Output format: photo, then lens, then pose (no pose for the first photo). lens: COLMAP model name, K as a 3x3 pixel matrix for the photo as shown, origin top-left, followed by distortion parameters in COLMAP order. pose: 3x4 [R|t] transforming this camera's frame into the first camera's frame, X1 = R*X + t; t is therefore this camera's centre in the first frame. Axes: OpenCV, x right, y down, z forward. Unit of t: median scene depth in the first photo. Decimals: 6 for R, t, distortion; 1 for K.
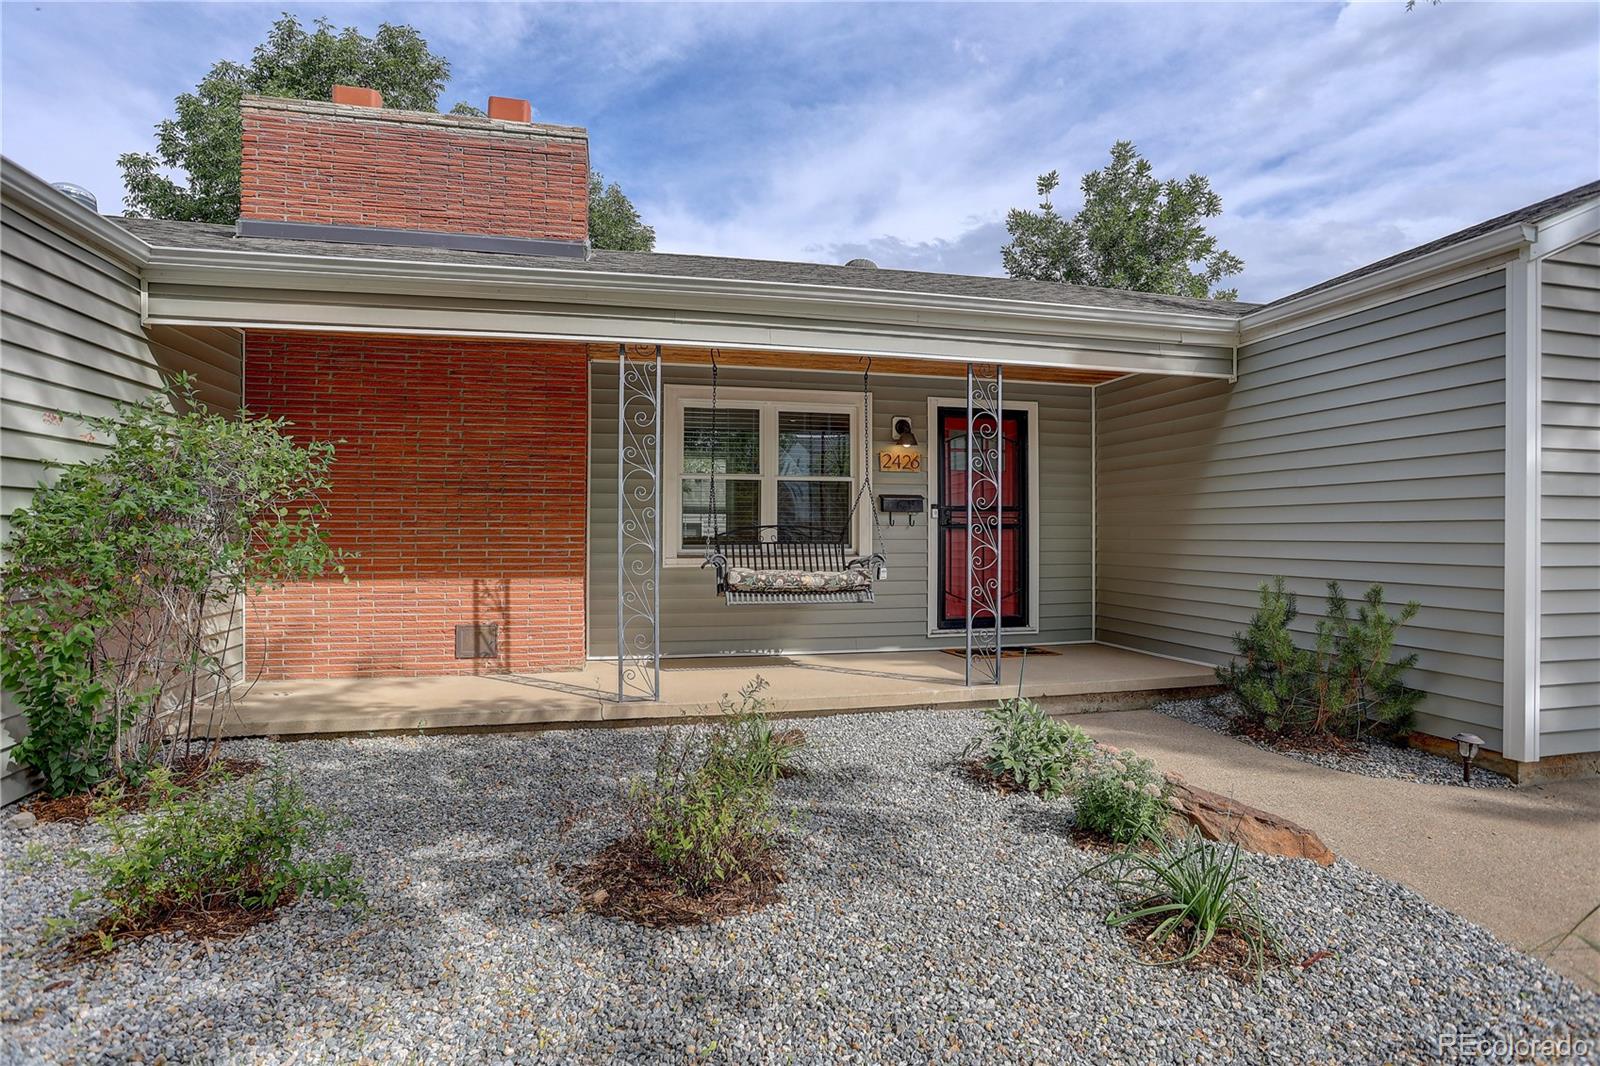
lens RADIAL K [[788.5, 0, 796.6], [0, 788.5, 530.7], [0, 0, 1]] dist [-0.068875, 0.031767]
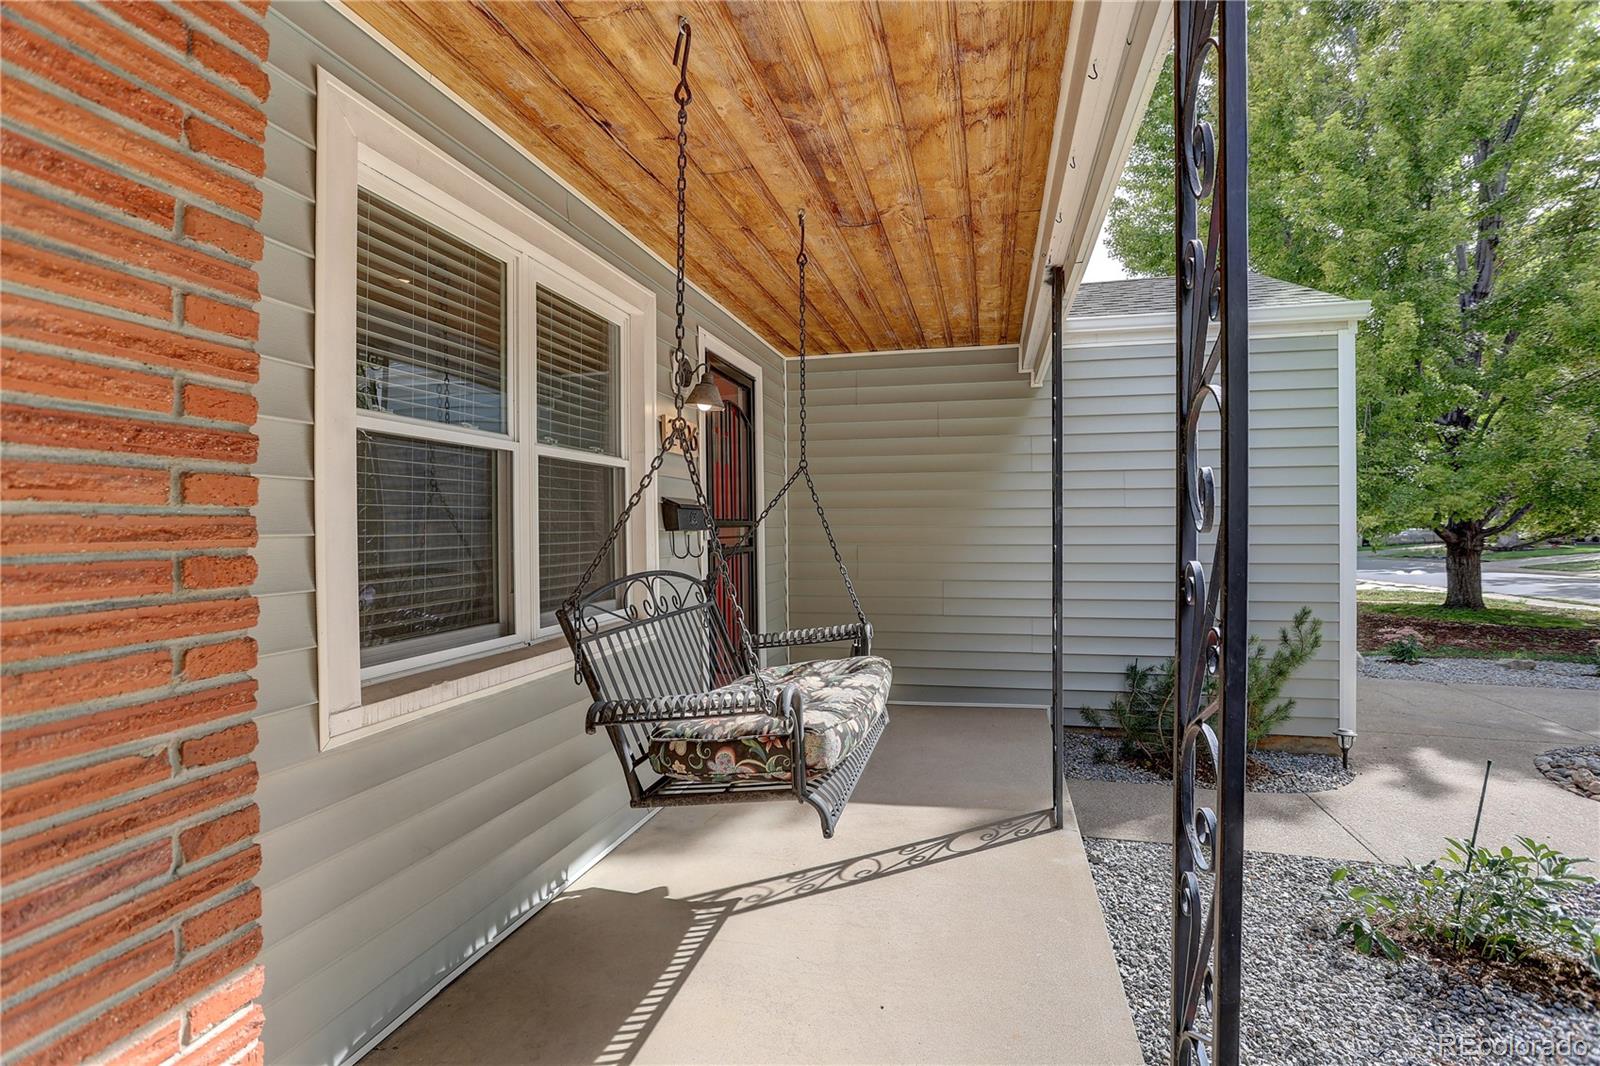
lens RADIAL K [[788.5, 0, 796.6], [0, 788.5, 530.7], [0, 0, 1]] dist [-0.068875, 0.031767]
pose [[0.451646, -0.009516, 0.892146, -0.353647], [0.004333, 0.999955, 0.008472, -0.031881], [-0.892186, 0.000039, 0.451667, 0.798315]]
